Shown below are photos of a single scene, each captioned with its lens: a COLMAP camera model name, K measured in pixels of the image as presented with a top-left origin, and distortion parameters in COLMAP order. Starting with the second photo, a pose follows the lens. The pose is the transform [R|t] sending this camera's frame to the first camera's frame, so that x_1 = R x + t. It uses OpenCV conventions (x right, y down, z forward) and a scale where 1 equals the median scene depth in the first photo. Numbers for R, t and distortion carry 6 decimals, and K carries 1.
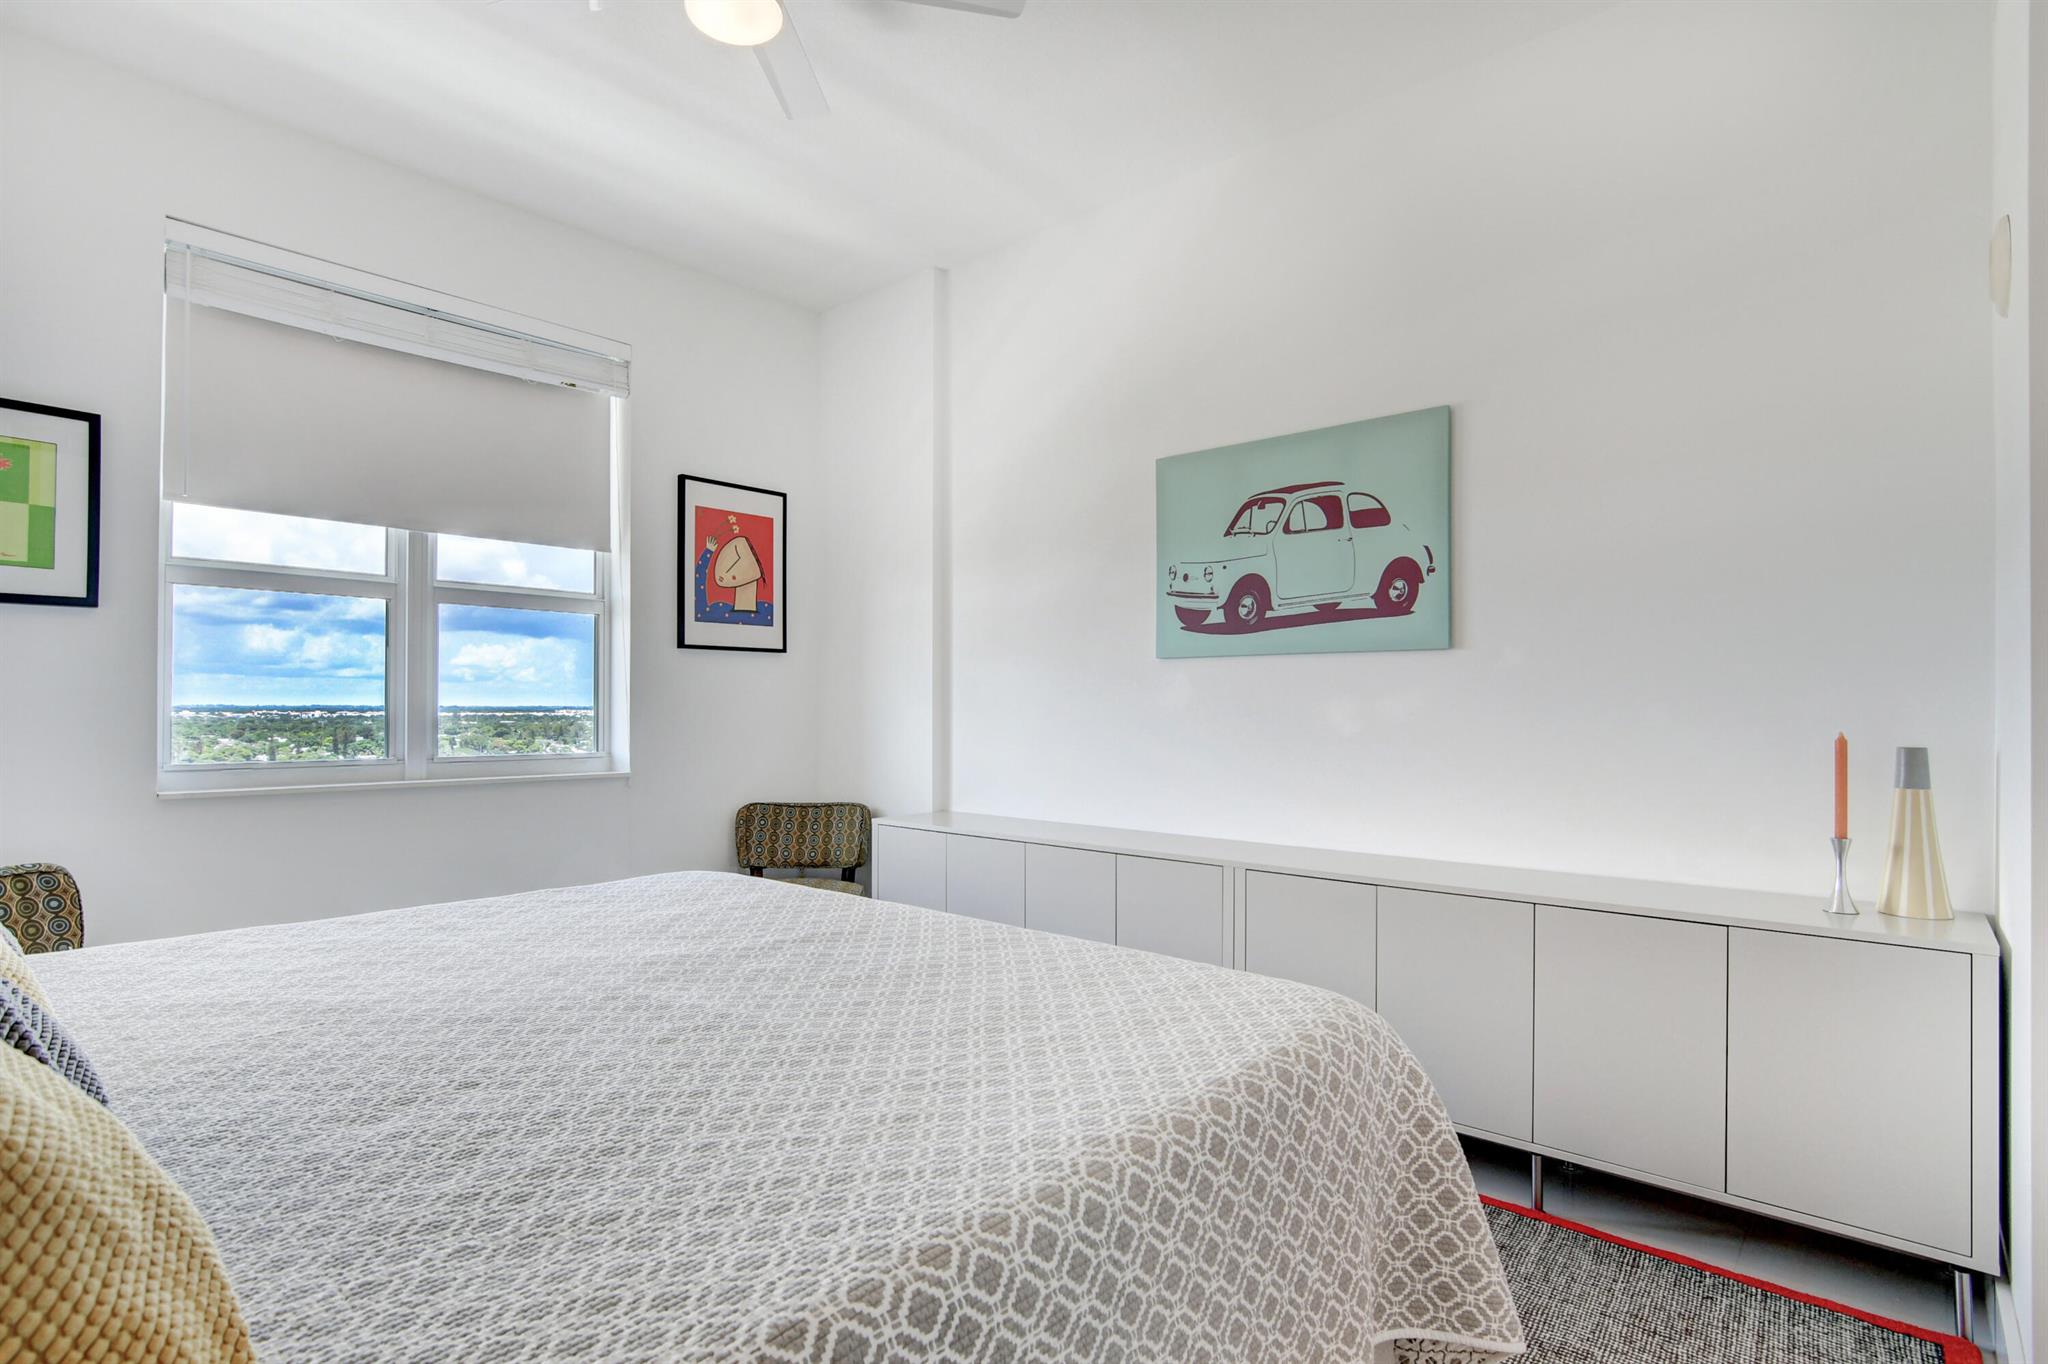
lens RADIAL K [[1003.5, 0, 1023.5], [0, 1003.5, 693.7], [0, 0, 1]] dist [-0.032078, 0.010687]
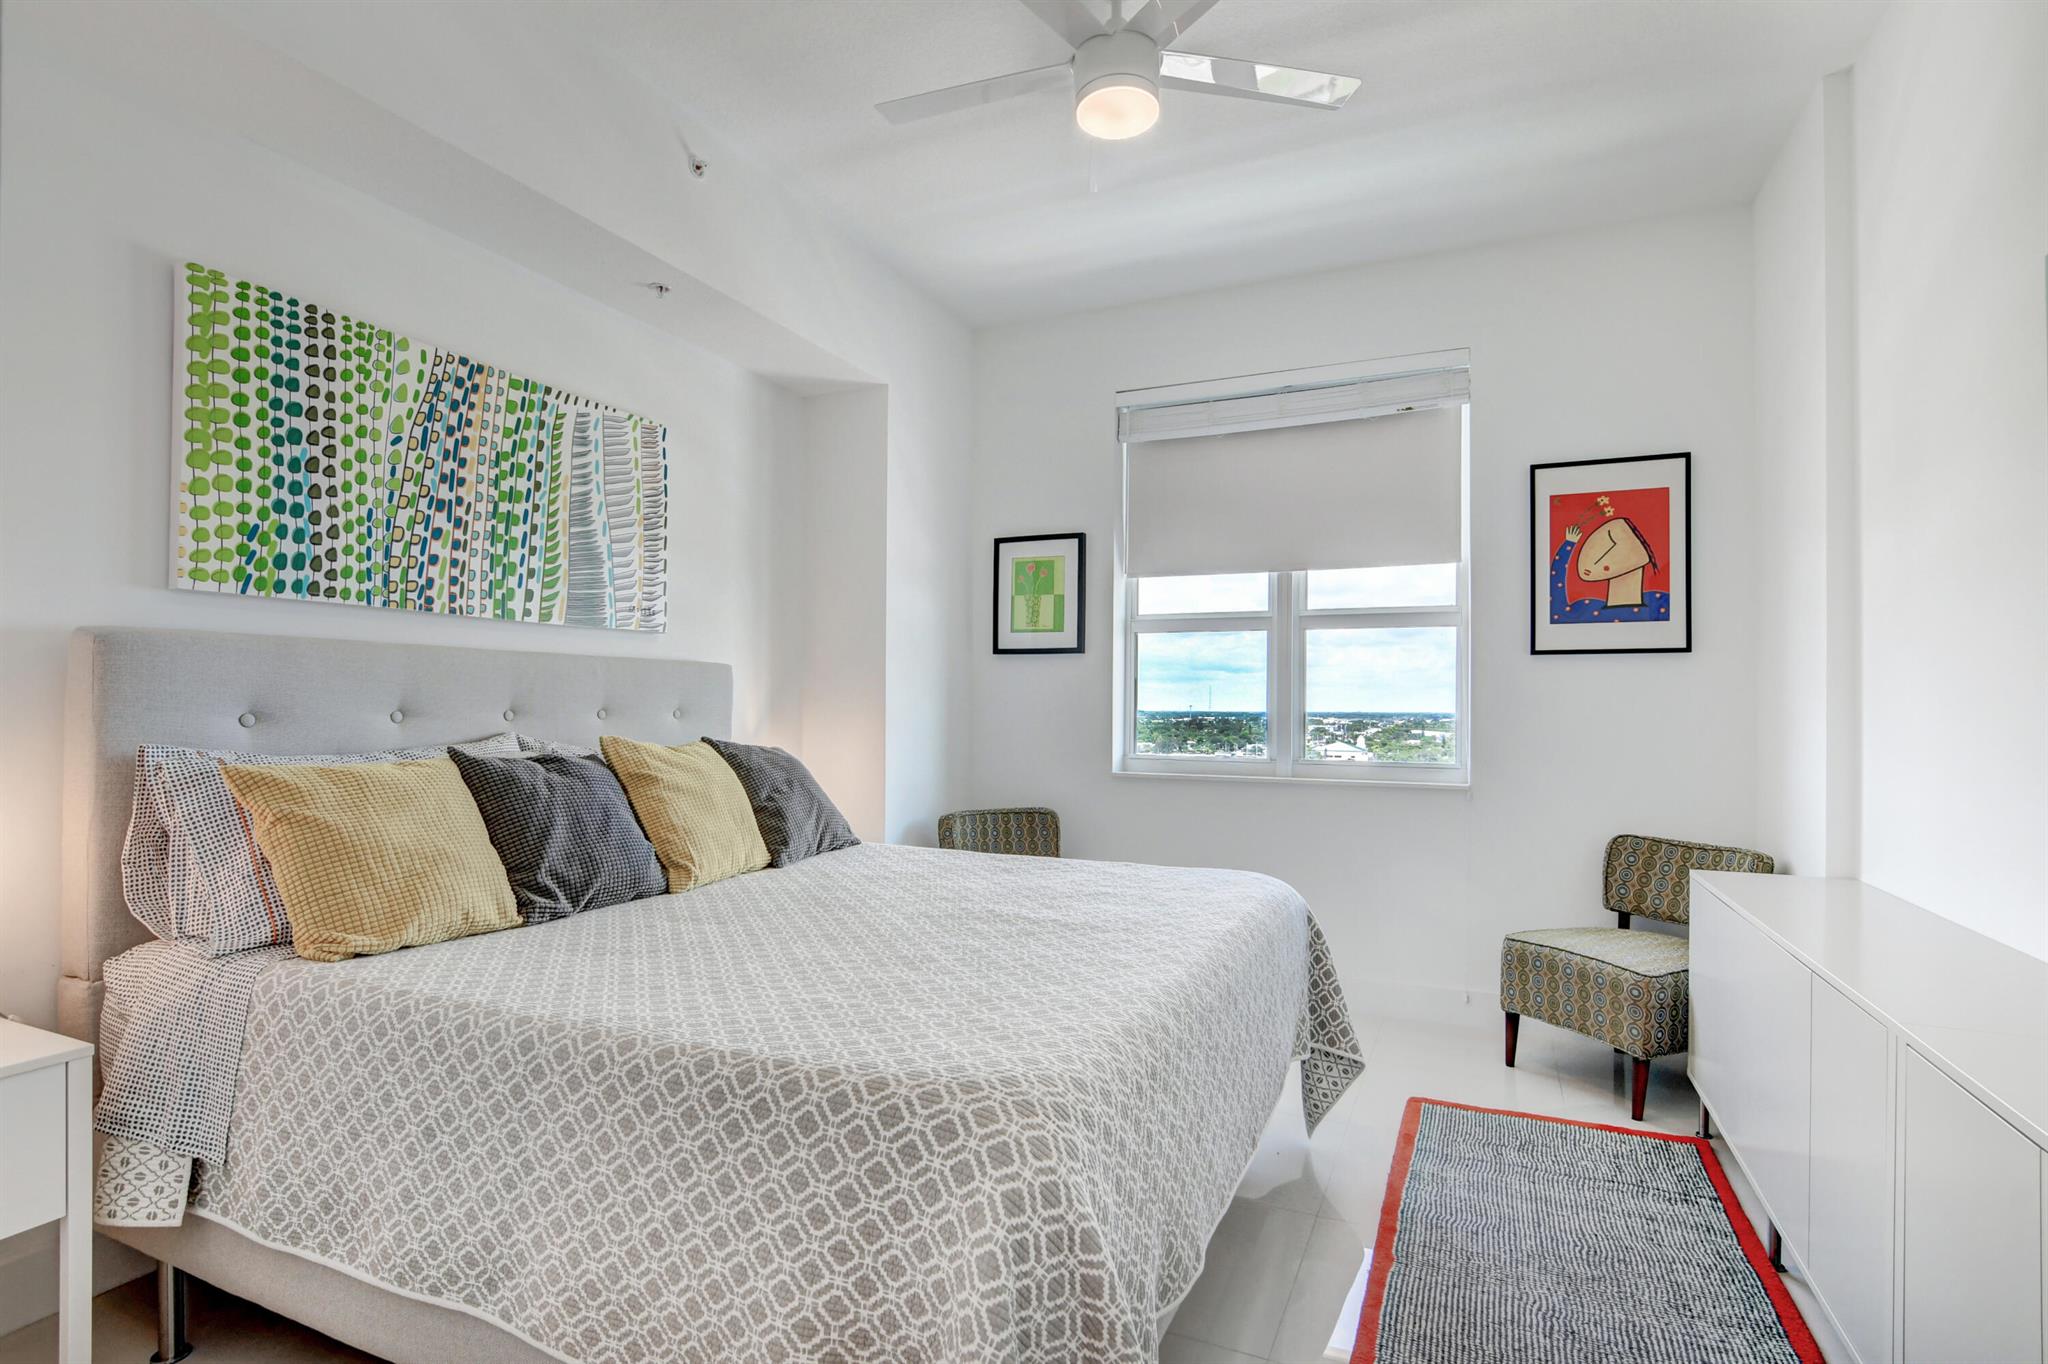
lens RADIAL K [[1003.5, 0, 1012.4], [0, 1003.5, 693.5], [0, 0, 1]] dist [-0.032078, 0.010687]
pose [[0.286583, -0.013631, -0.957958, 0.391172], [0.005631, 0.999905, -0.012543, -0.001317], [0.958039, -0.001800, 0.286633, 0.279806]]
